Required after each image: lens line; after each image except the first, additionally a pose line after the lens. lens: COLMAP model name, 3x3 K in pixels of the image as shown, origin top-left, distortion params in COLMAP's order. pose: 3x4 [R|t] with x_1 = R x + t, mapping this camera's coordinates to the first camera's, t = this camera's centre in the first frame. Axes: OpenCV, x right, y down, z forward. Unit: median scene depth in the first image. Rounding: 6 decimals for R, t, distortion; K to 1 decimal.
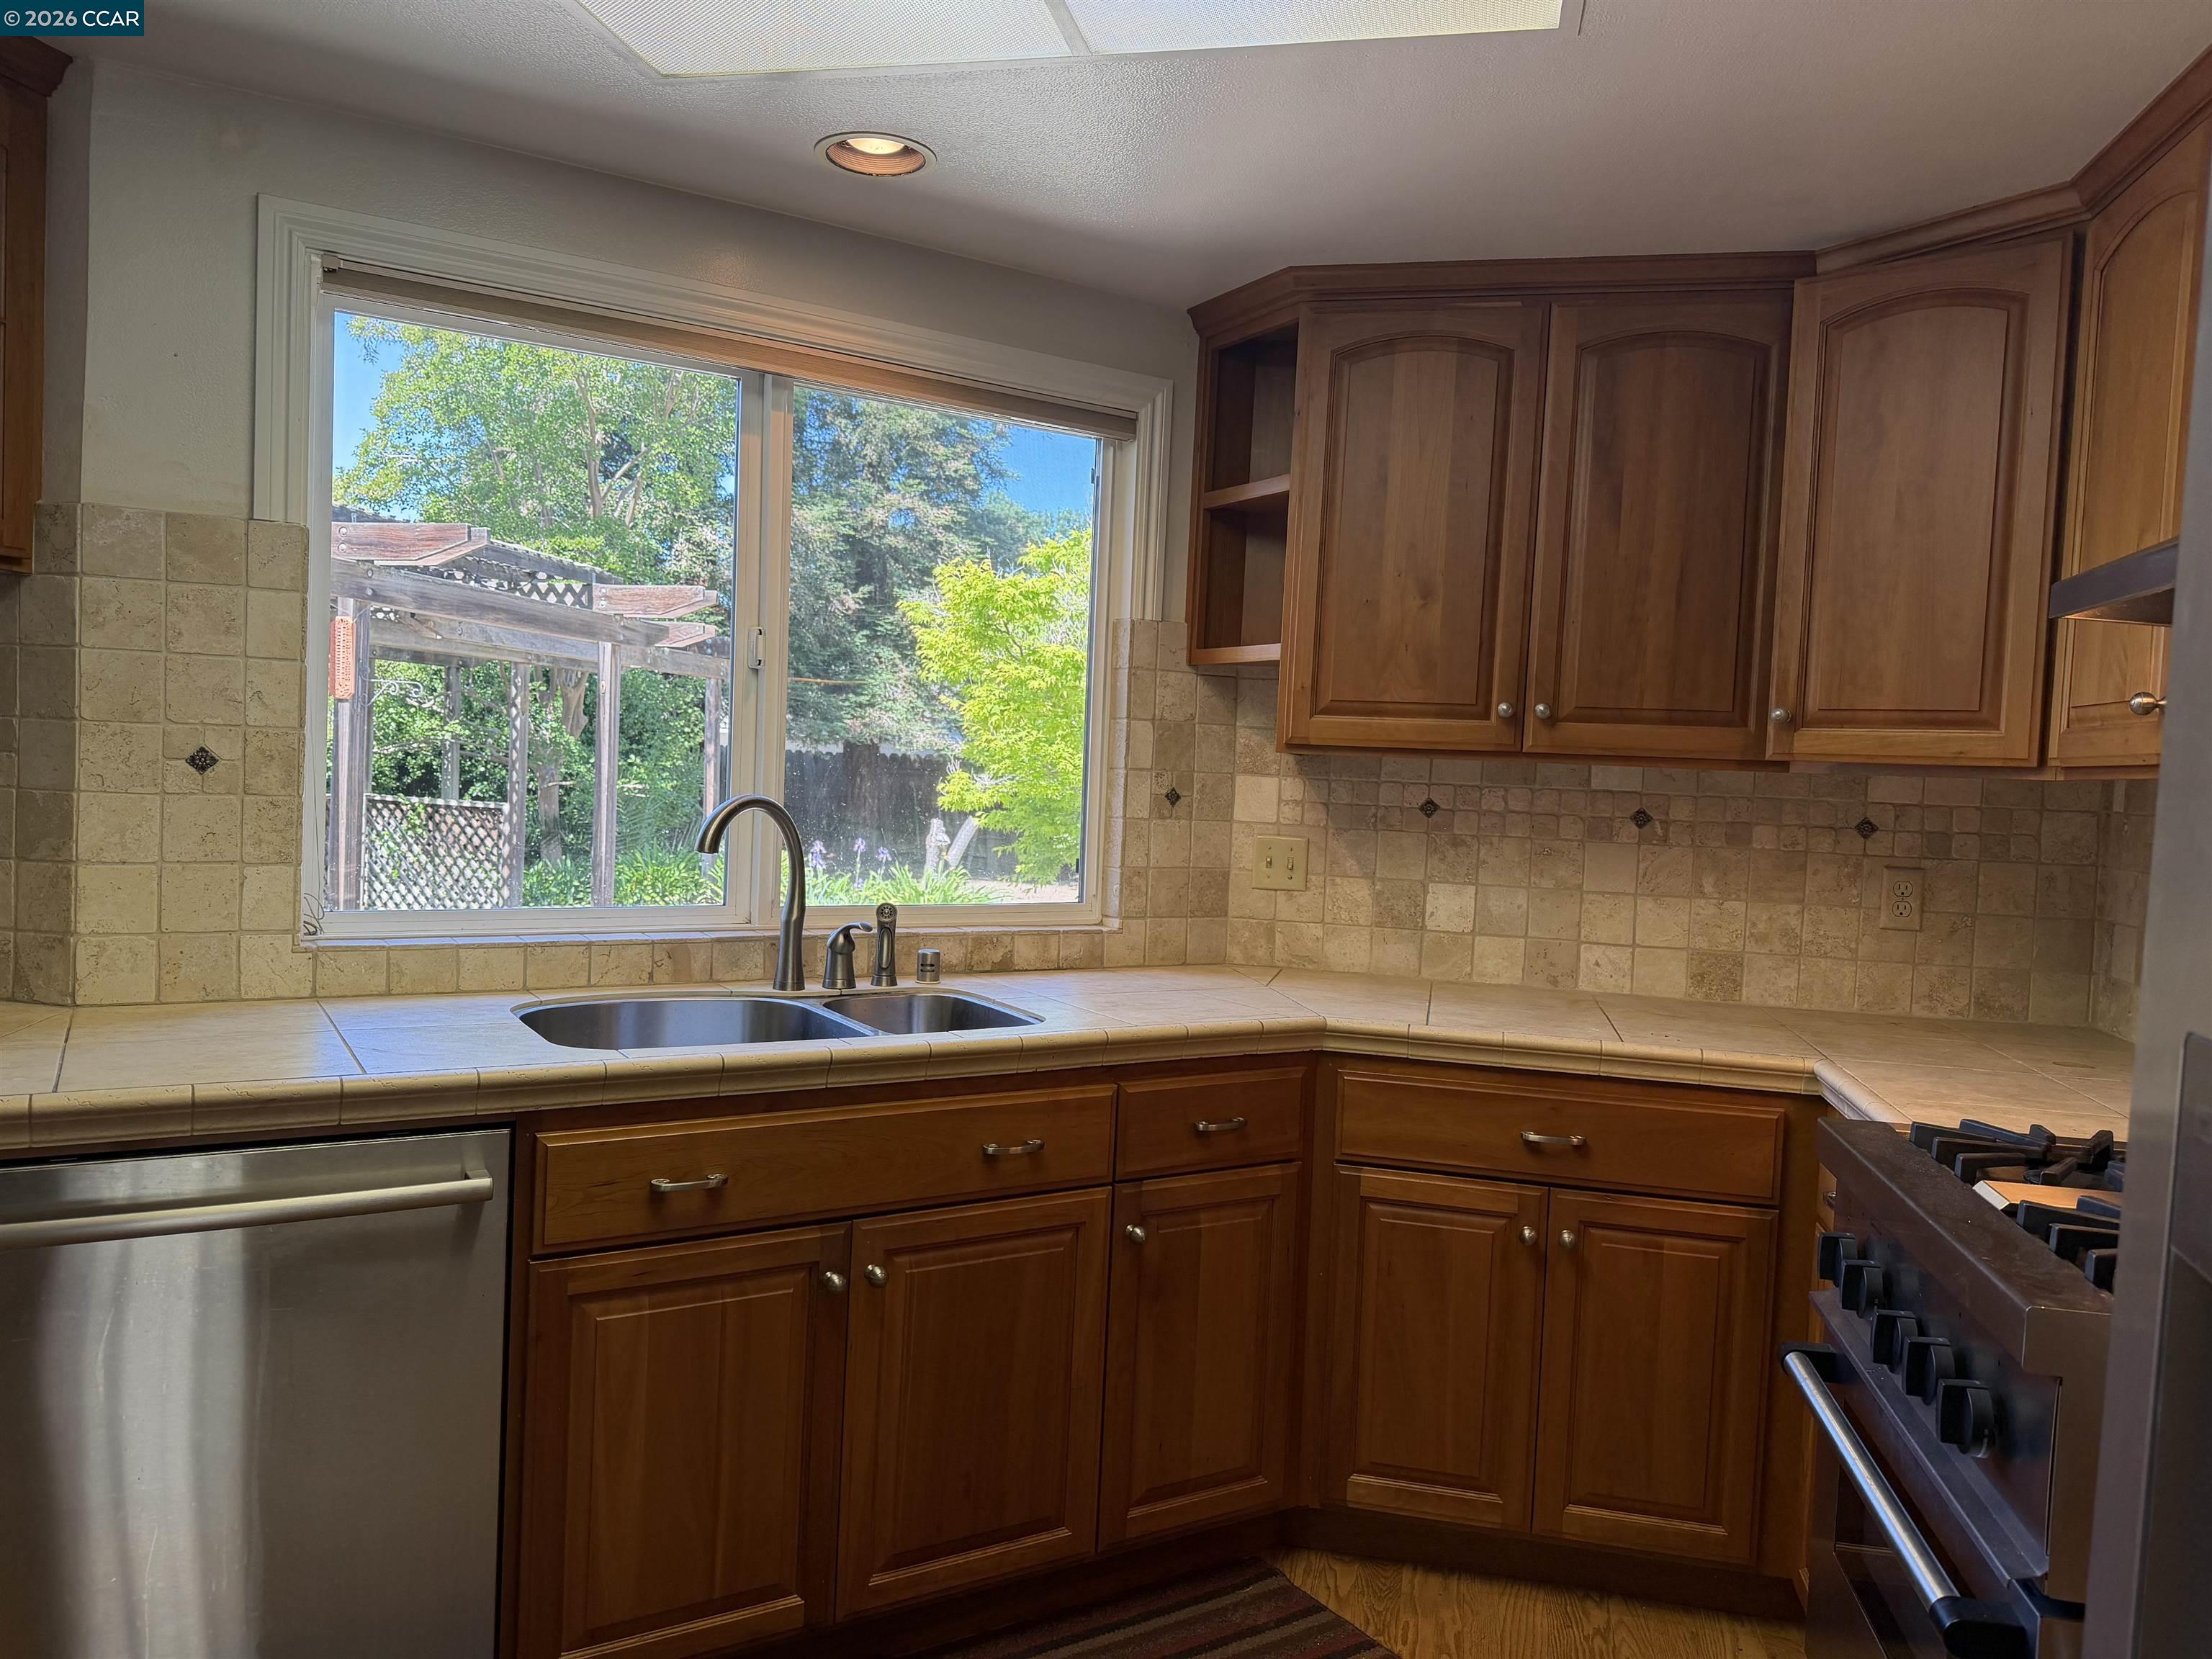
lens RADIAL K [[1532.5, 0, 1093.5], [0, 1532.5, 846.9], [0, 0, 1]] dist [0.098163, -0.170542]
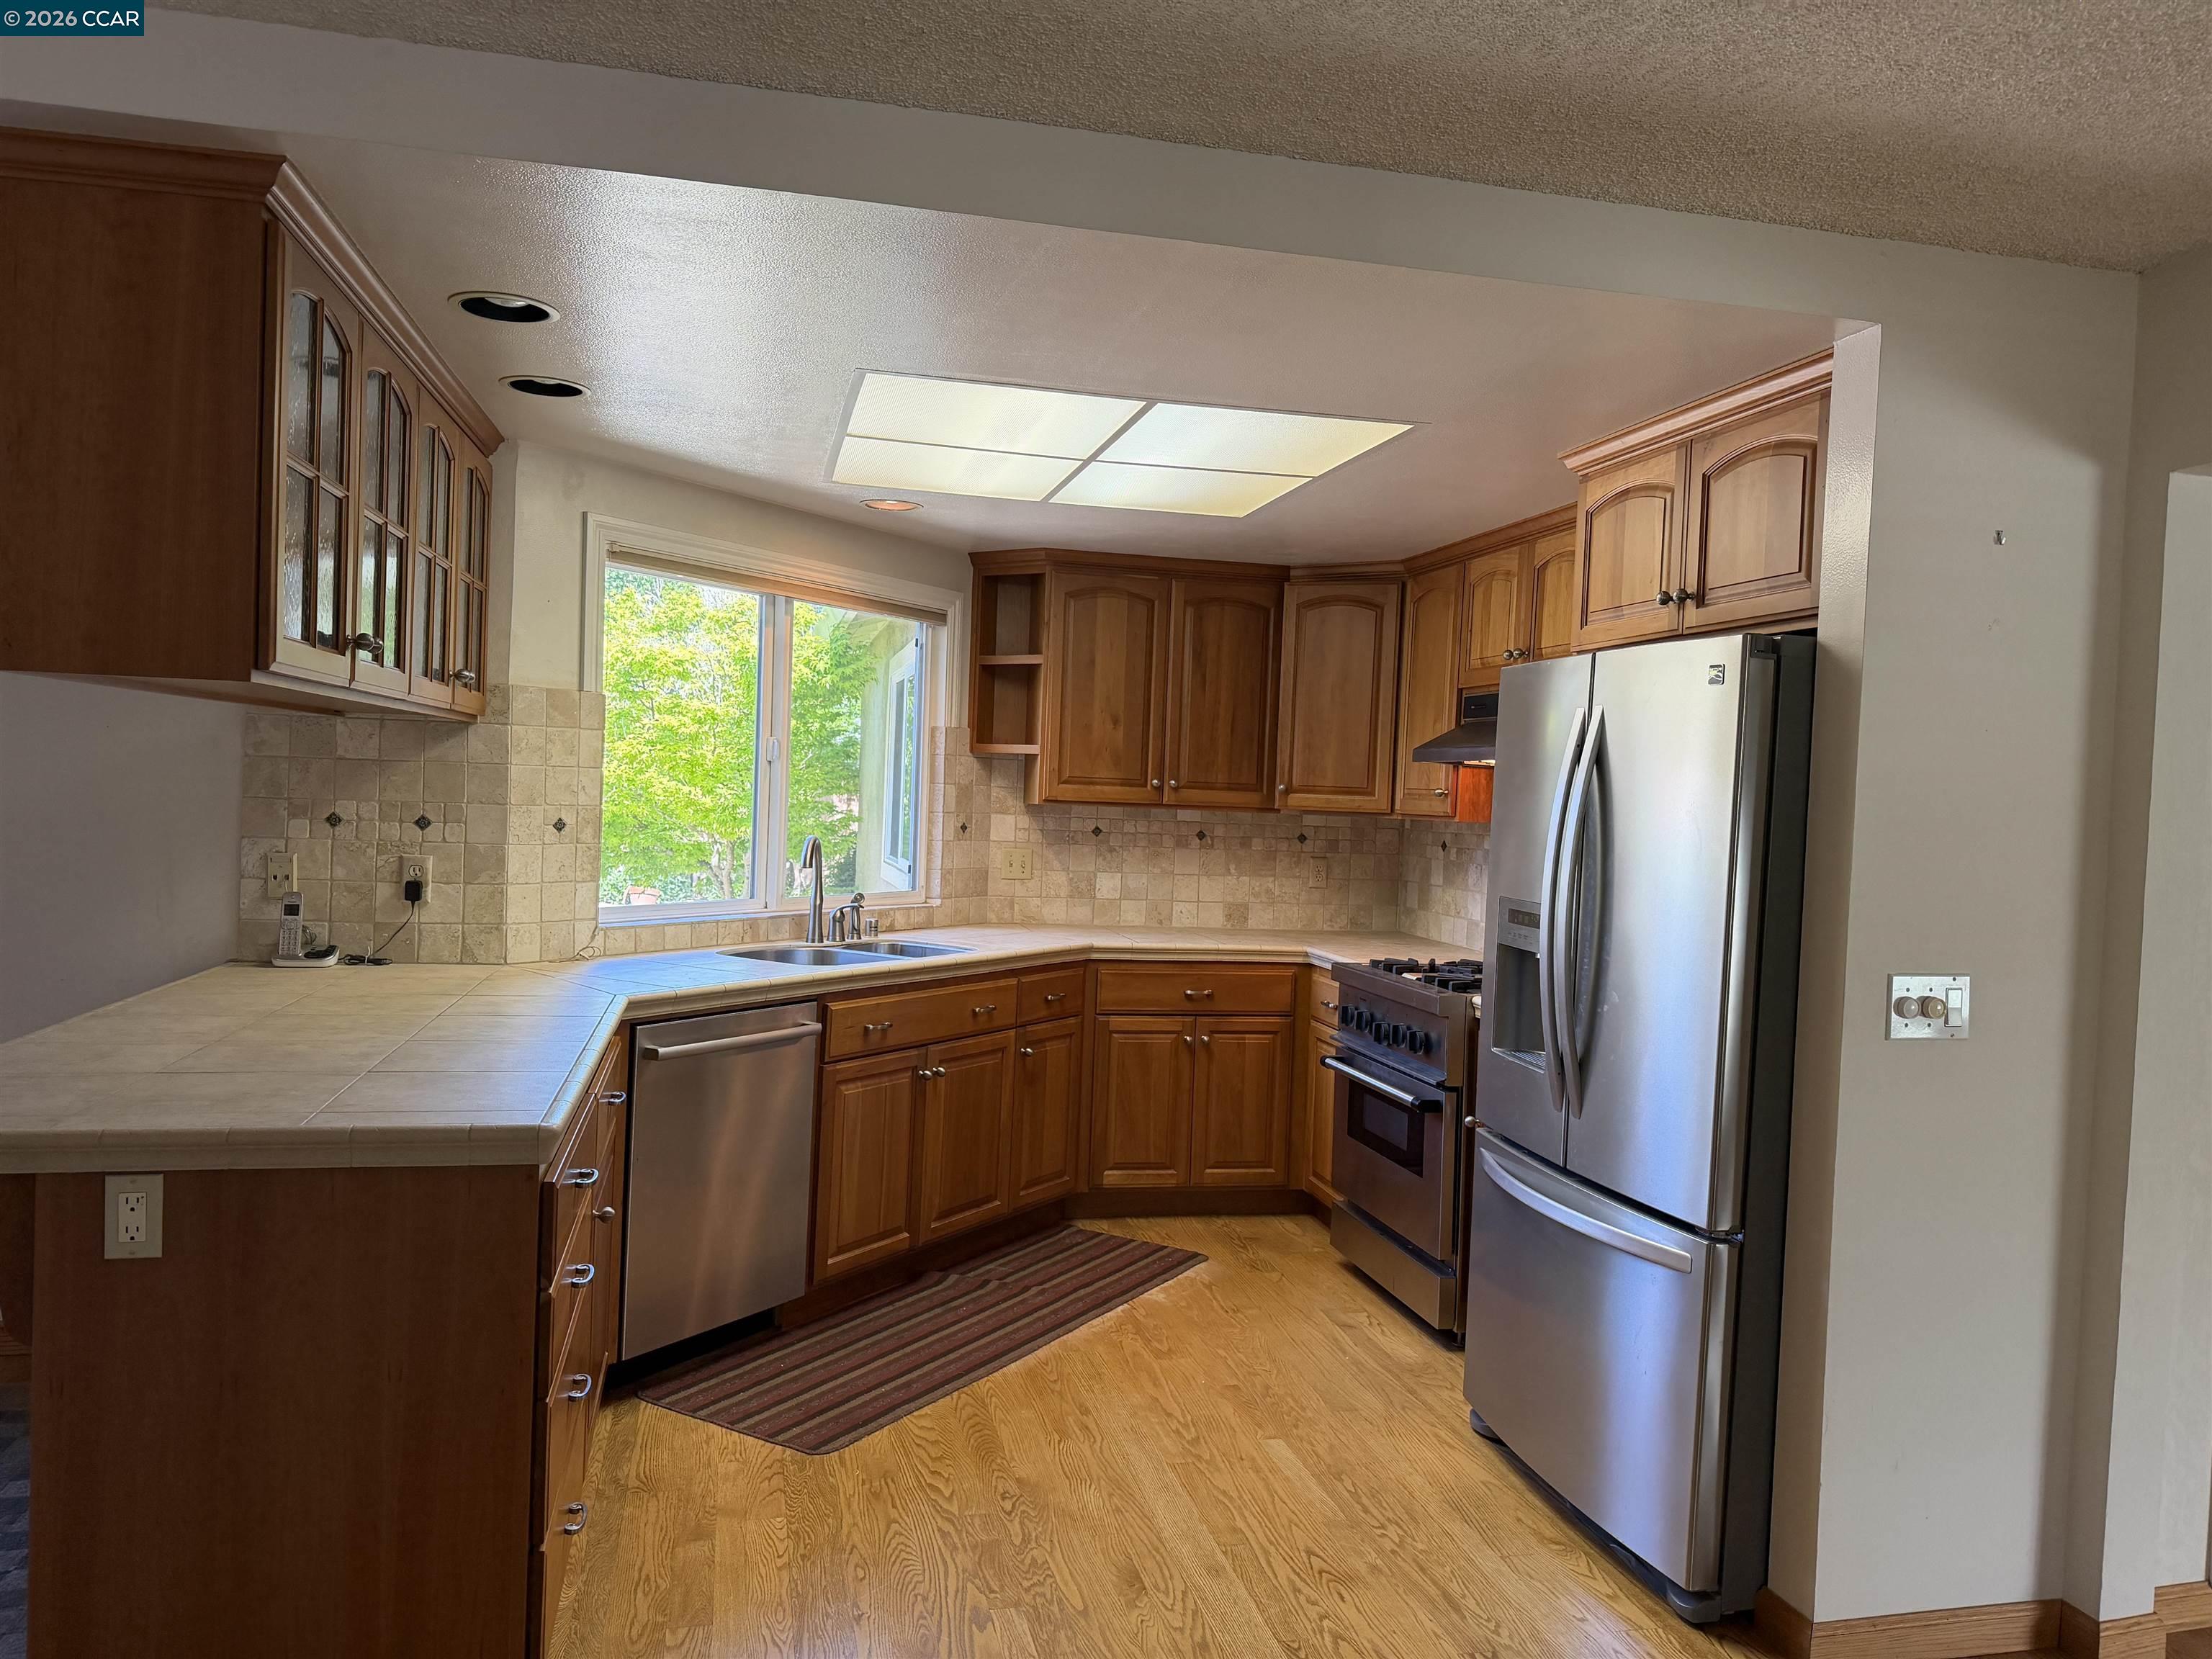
lens RADIAL K [[1532.5, 0, 1093.5], [0, 1532.5, 846.9], [0, 0, 1]] dist [0.098163, -0.170542]
pose [[0.900475, -0.024455, 0.434220, -0.671624], [0.022627, 0.999700, 0.009378, -0.028177], [-0.434319, 0.001381, 0.900758, -0.743775]]
